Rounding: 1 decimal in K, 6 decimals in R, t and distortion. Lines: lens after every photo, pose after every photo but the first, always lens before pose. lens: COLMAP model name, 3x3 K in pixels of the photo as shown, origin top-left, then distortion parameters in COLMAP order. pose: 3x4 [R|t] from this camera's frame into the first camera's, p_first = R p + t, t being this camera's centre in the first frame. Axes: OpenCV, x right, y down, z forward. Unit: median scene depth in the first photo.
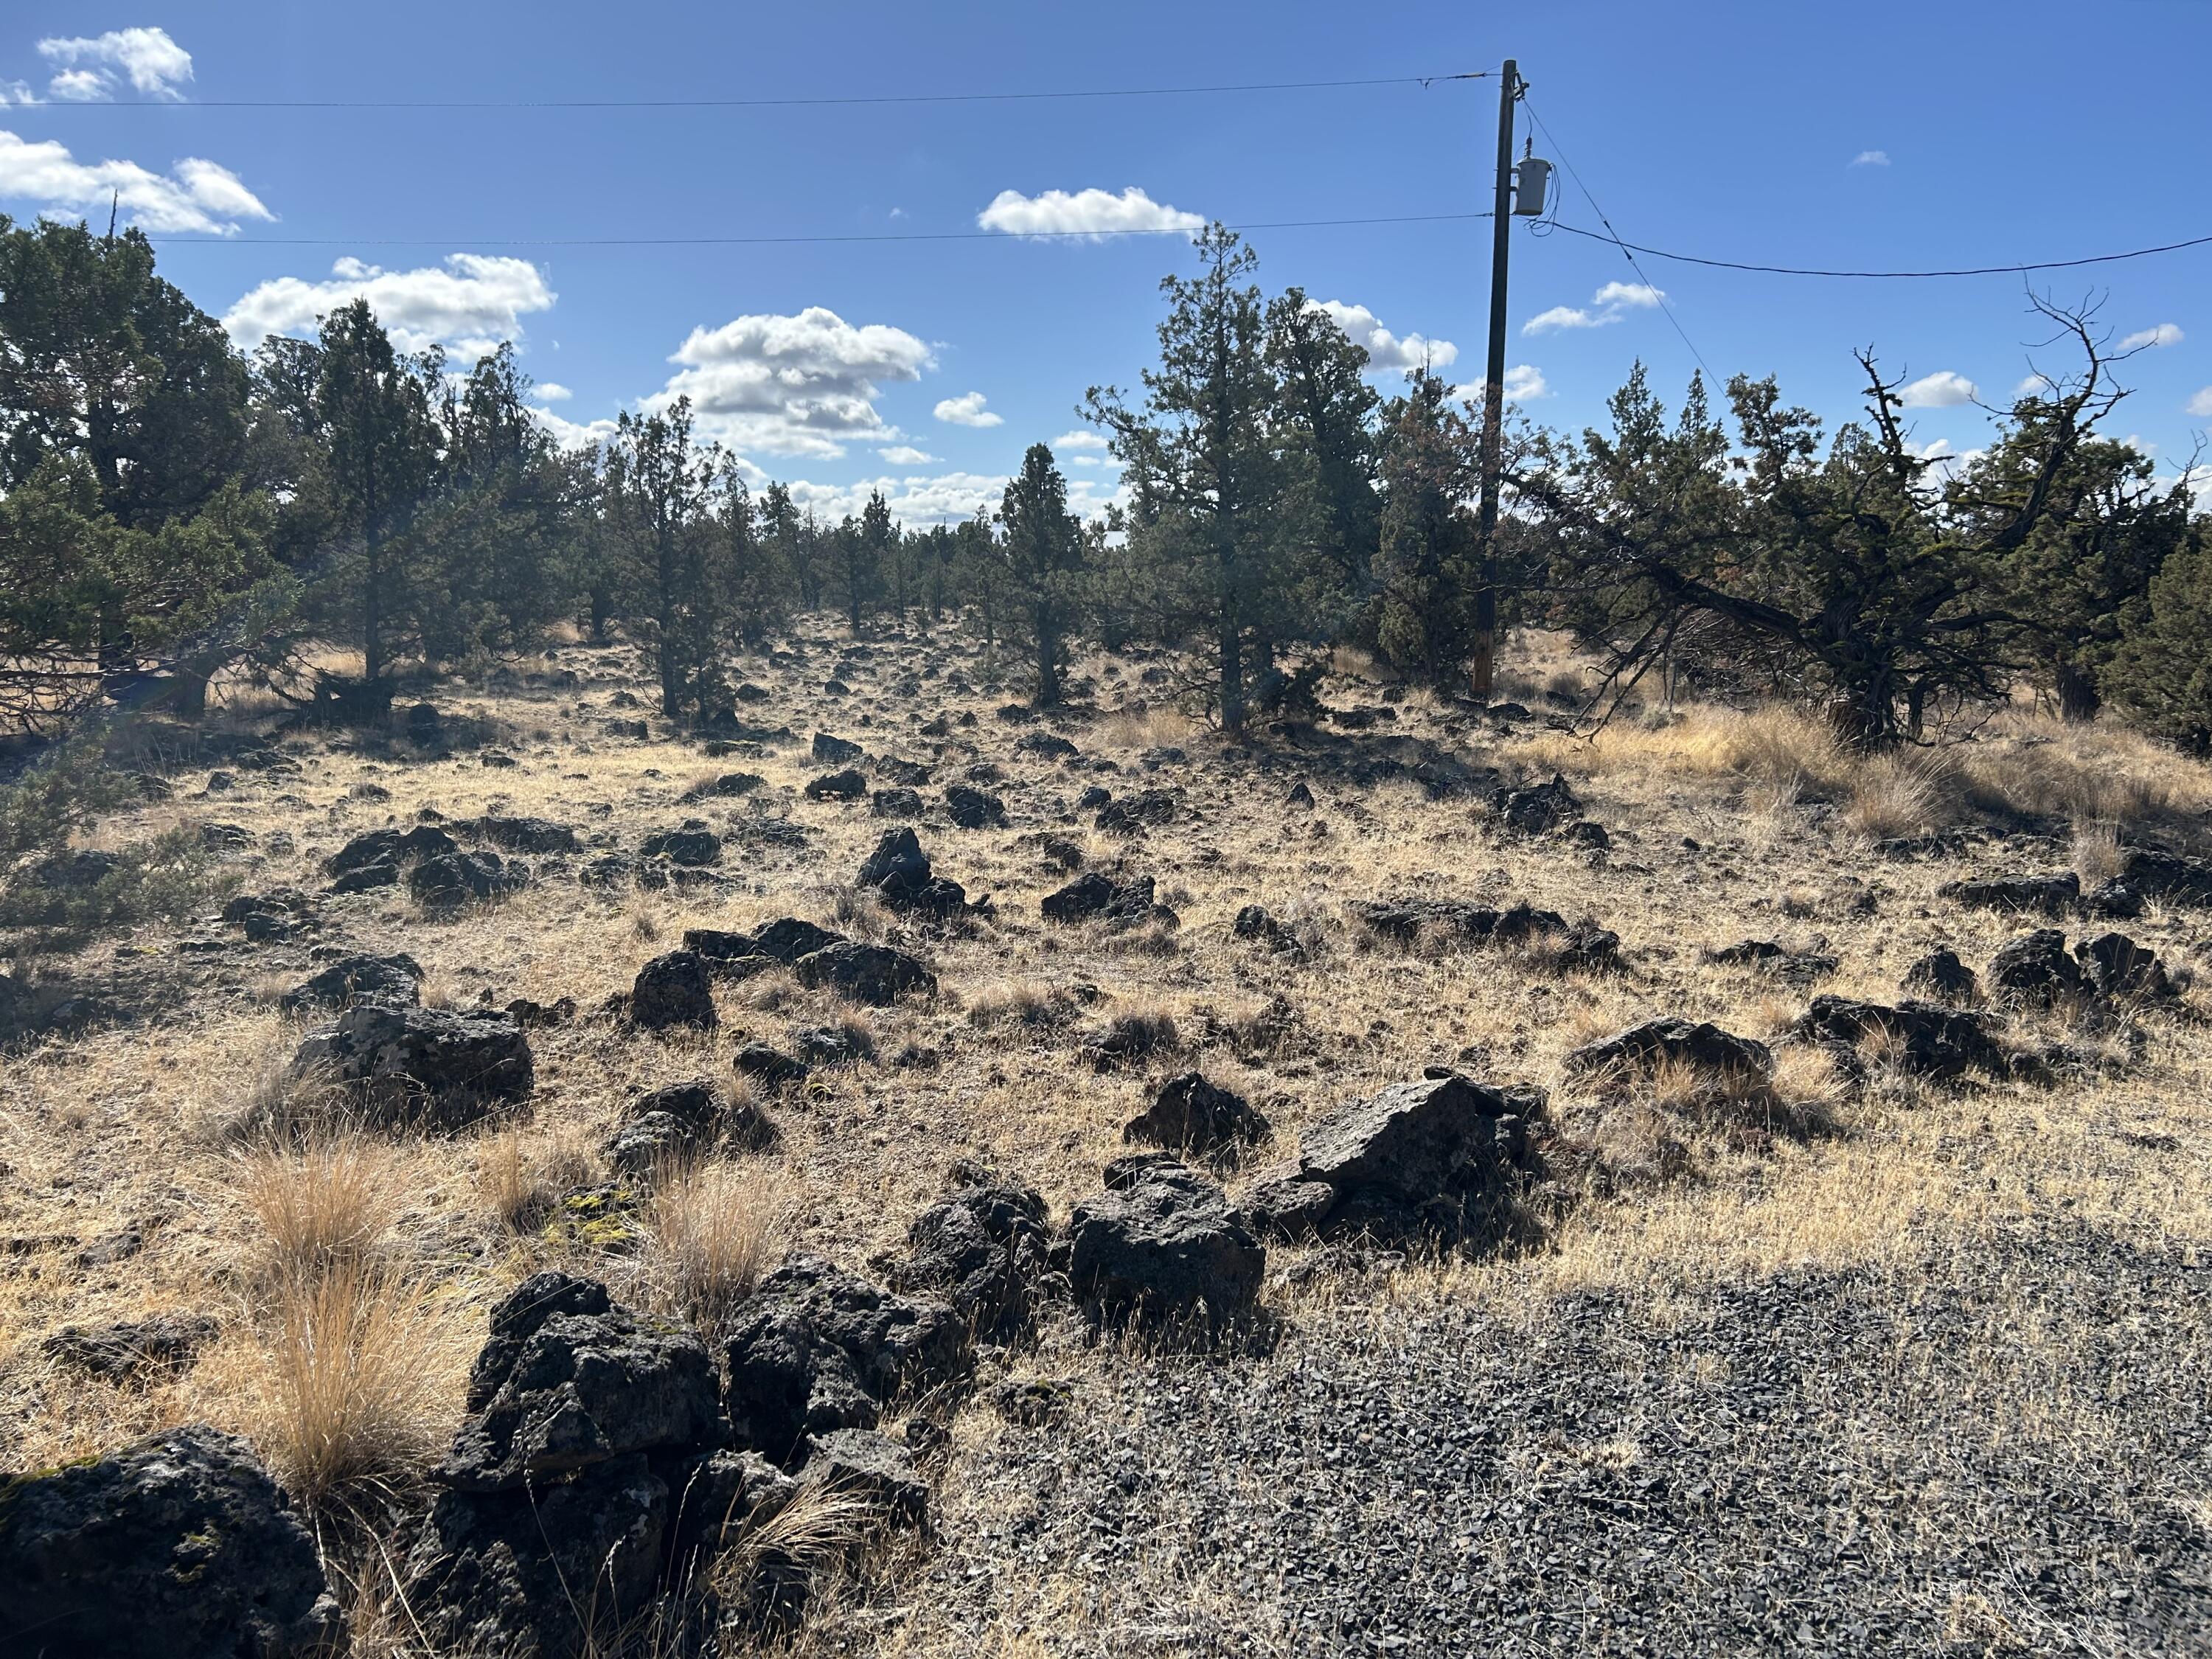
lens RADIAL K [[1691.4, 0, 1106.0], [0, 1691.4, 829.5], [0, 0, 1]] dist [0.073109, -0.077466]
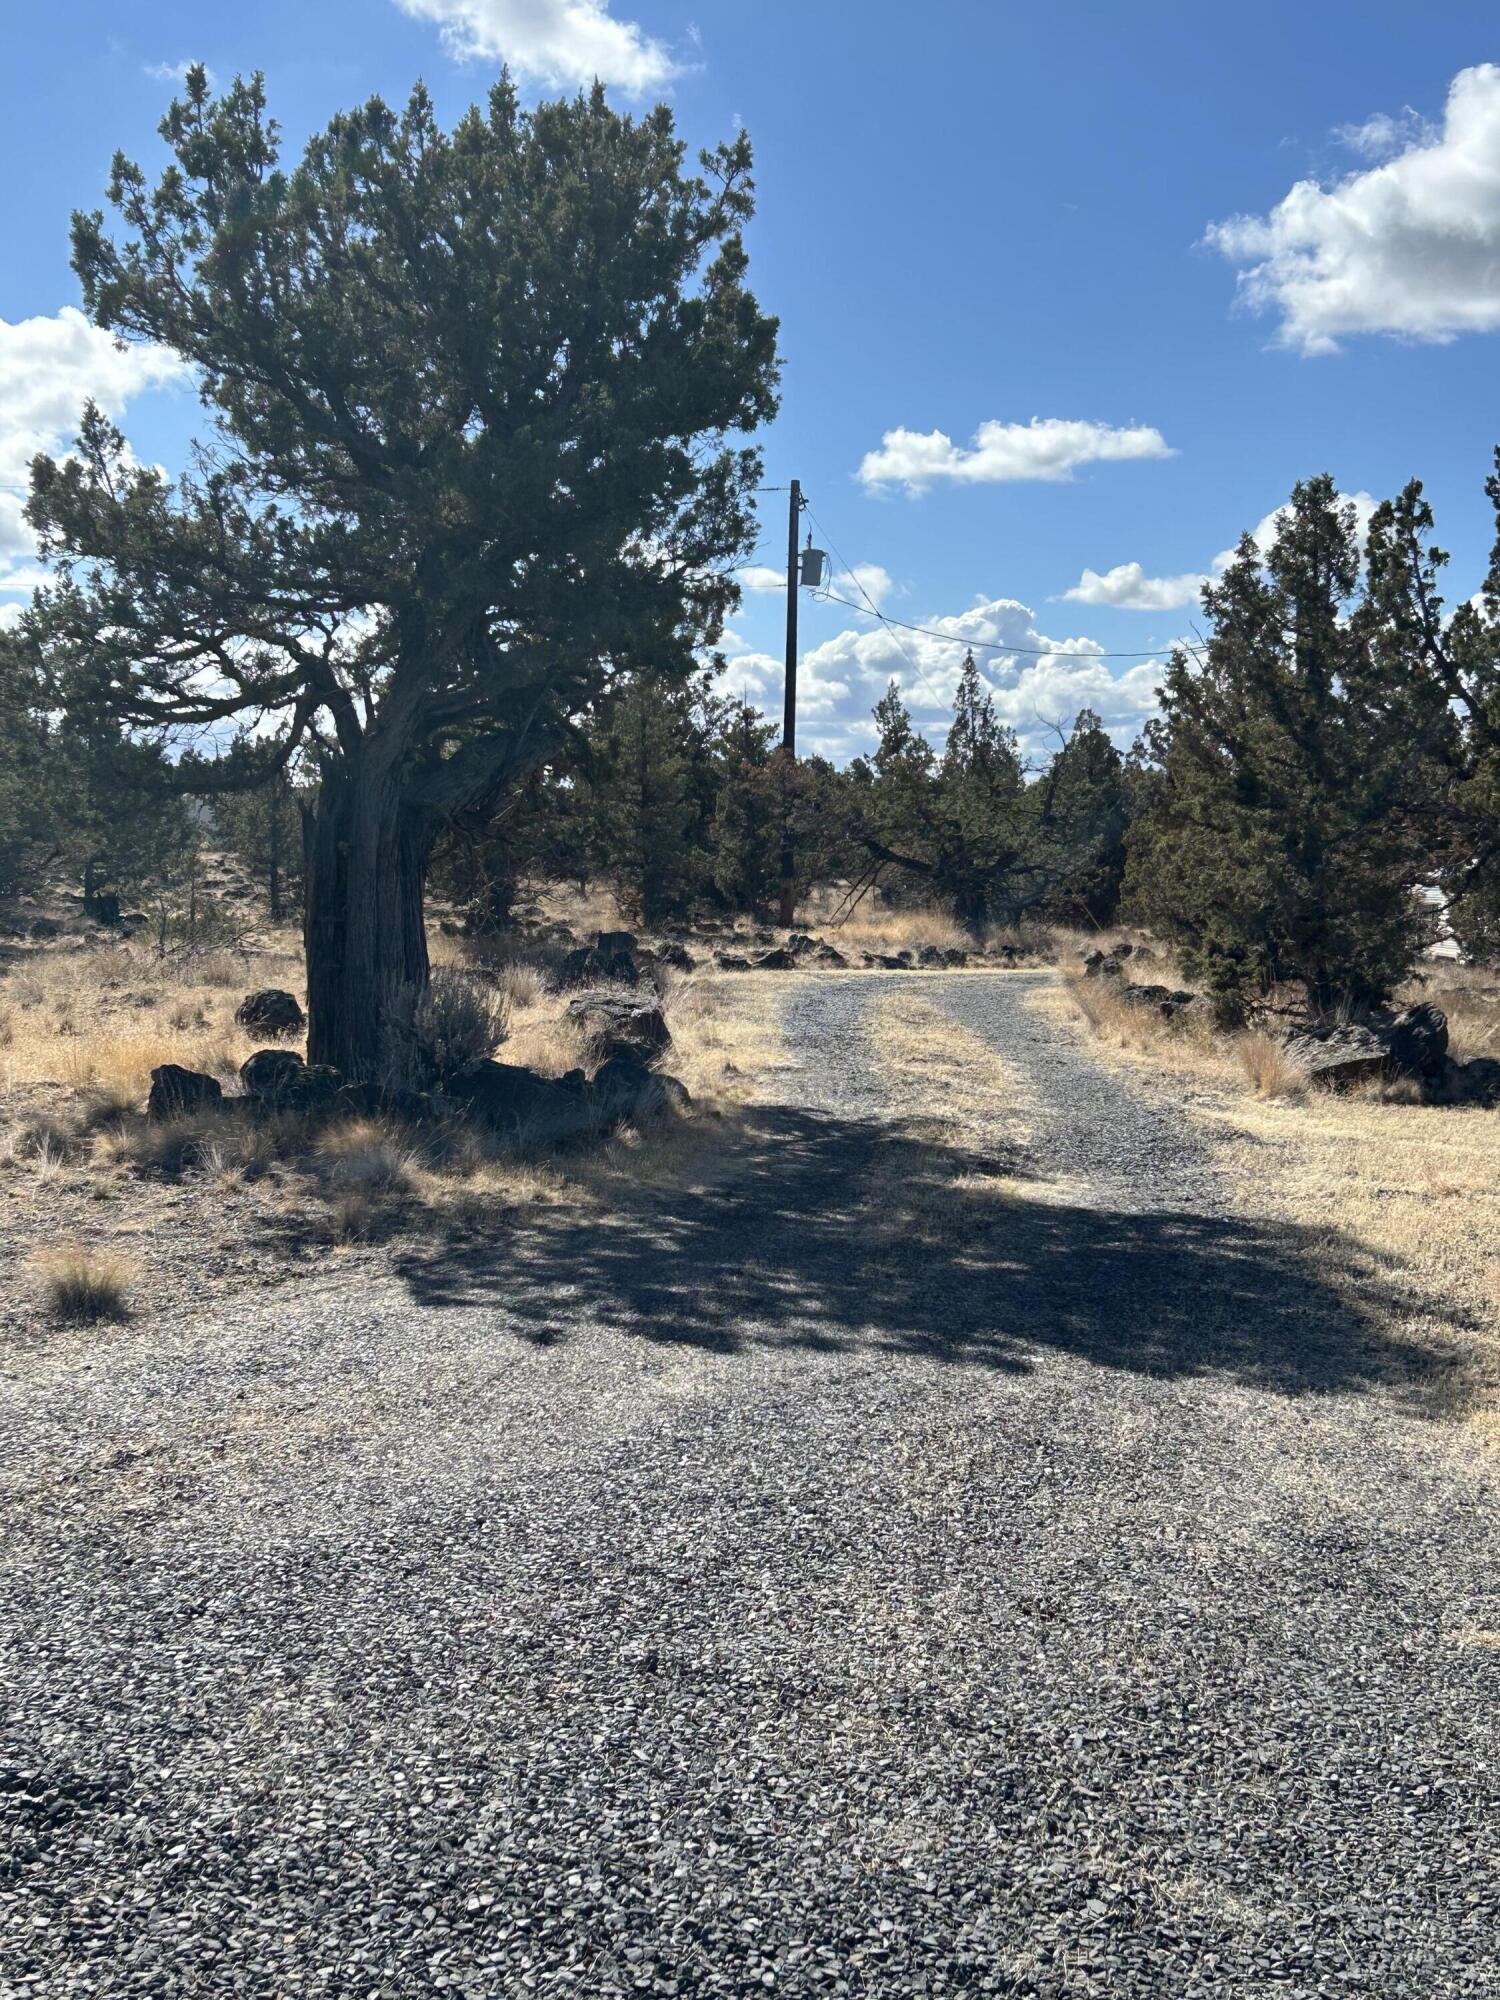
lens RADIAL K [[2505.3, 0, 750.0], [0, 2505.3, 1000.0], [0, 0, 1]] dist [0.002375, 0.000692]
pose [[0.979676, 0.001507, 0.200579, -0.204654], [0.012976, 0.997401, -0.070874, 0.121116], [-0.200164, 0.072037, 0.977111, -0.934857]]
